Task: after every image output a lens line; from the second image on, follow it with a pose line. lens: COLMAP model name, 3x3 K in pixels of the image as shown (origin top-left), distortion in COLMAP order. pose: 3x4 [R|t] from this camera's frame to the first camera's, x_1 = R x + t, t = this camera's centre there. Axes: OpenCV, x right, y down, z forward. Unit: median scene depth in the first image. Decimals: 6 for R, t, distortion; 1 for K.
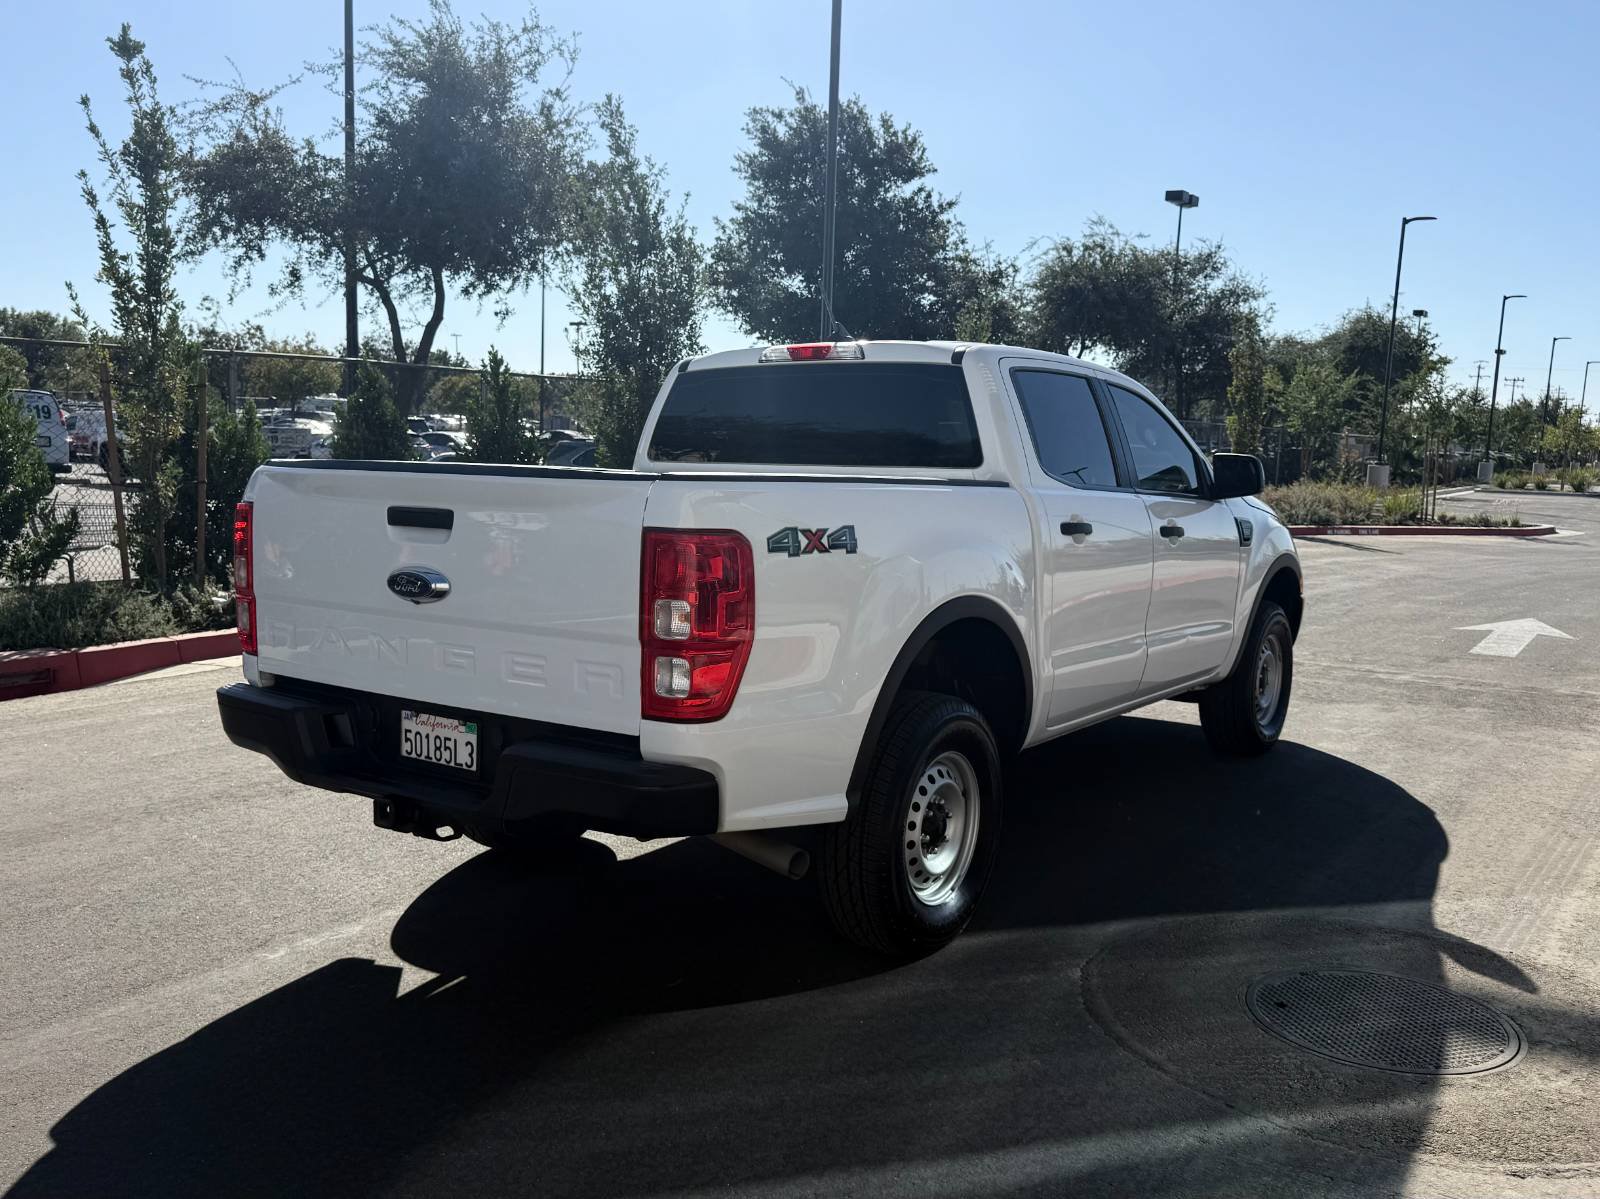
lens RADIAL K [[1347.8, 0, 812.0], [0, 1347.8, 594.6], [0, 0, 1]] dist [0.094645, -0.162857]
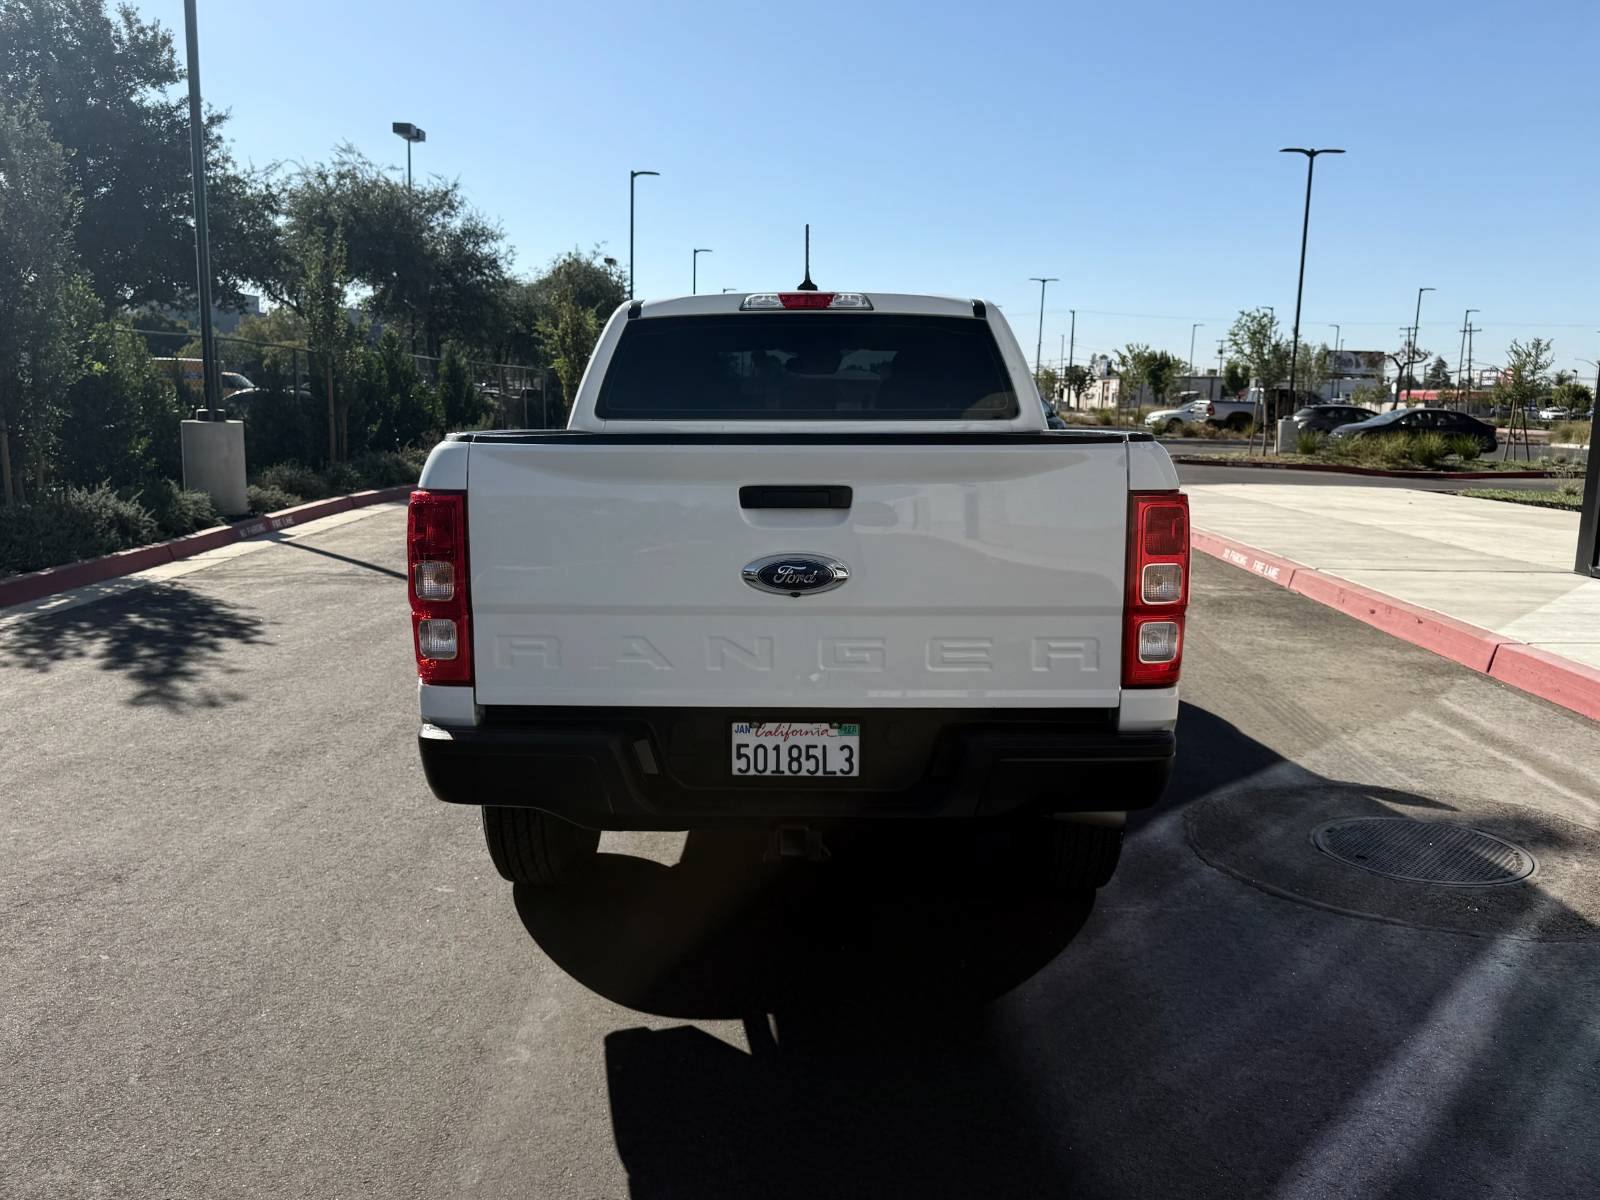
lens RADIAL K [[1347.8, 0, 812.0], [0, 1347.8, 595.1], [0, 0, 1]] dist [0.094645, -0.162857]
pose [[0.834153, -0.097923, 0.542770, -0.644286], [0.073936, 0.995083, 0.065898, -0.043035], [-0.546555, -0.014839, 0.837292, 0.236165]]
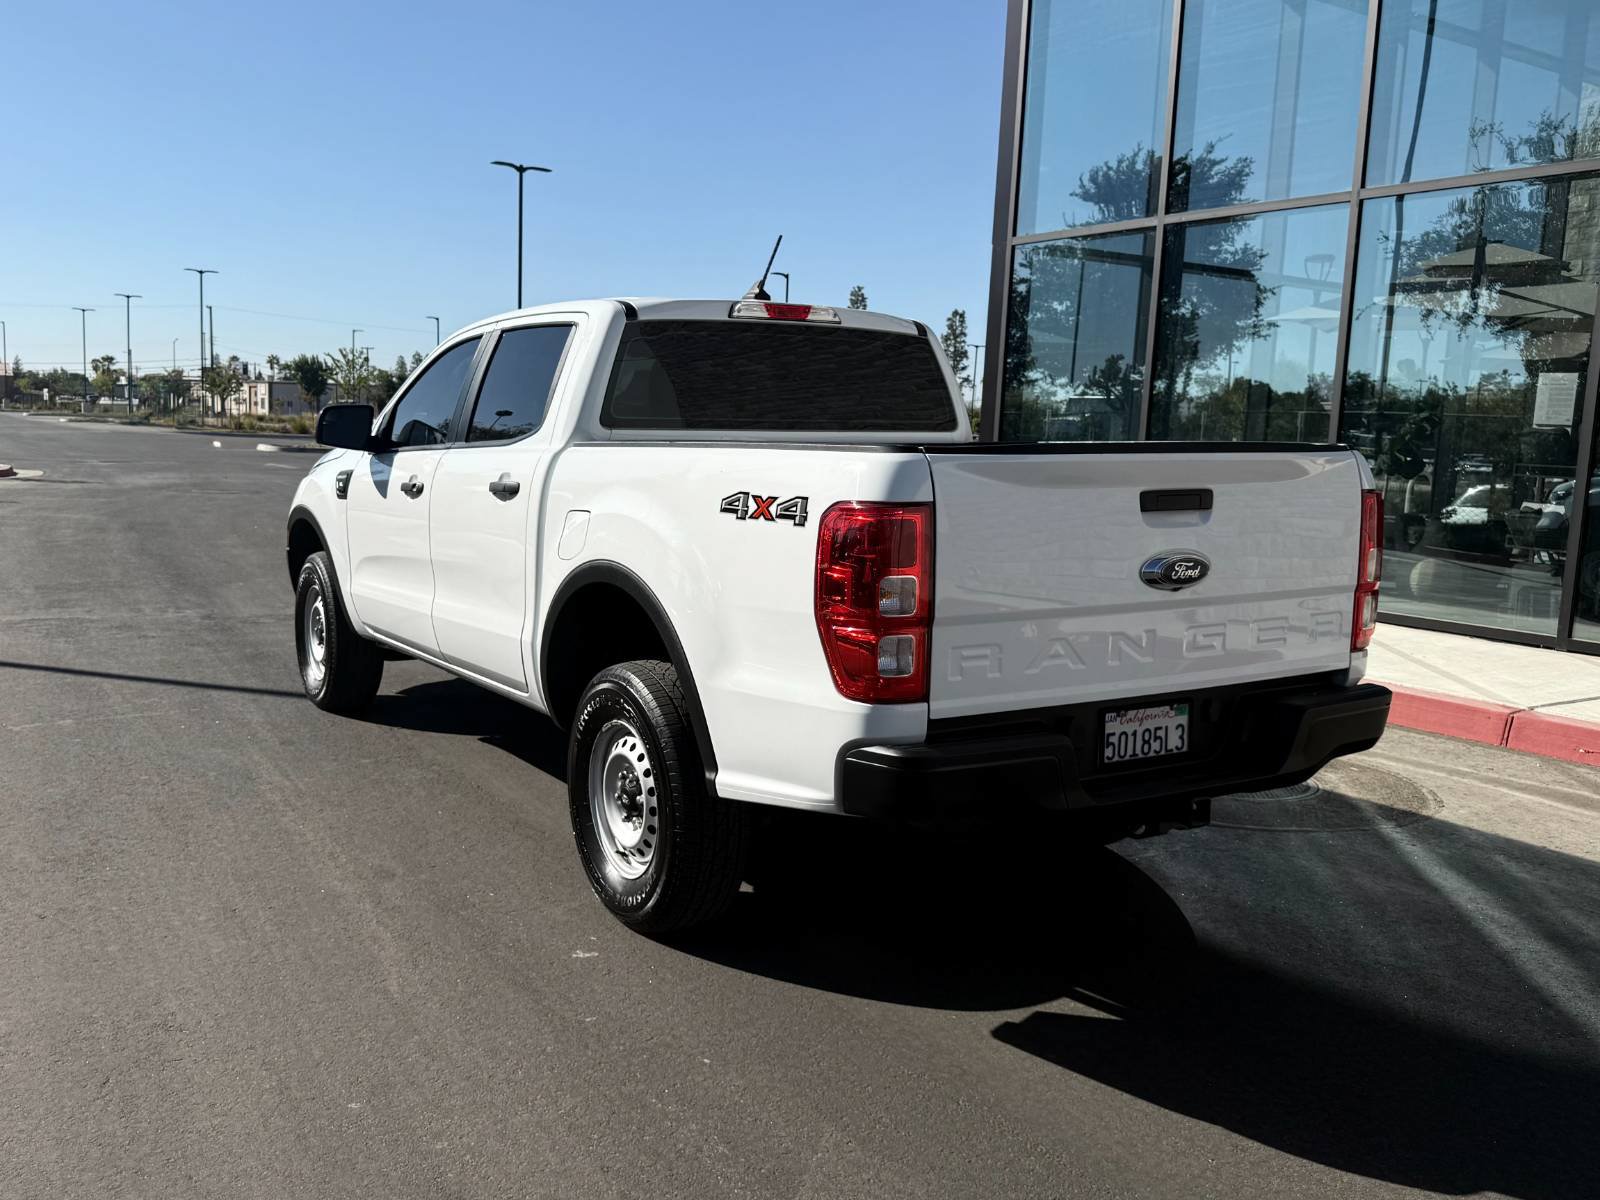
lens RADIAL K [[1402.9, 0, 800.0], [0, 1402.9, 600.0], [0, 0, 1]] dist [0.083989, -0.156808]
pose [[0.391727, -0.131806, 0.910592, -1.116405], [0.087004, 0.990558, 0.105952, -0.099158], [-0.915958, 0.037721, 0.399496, 0.728114]]
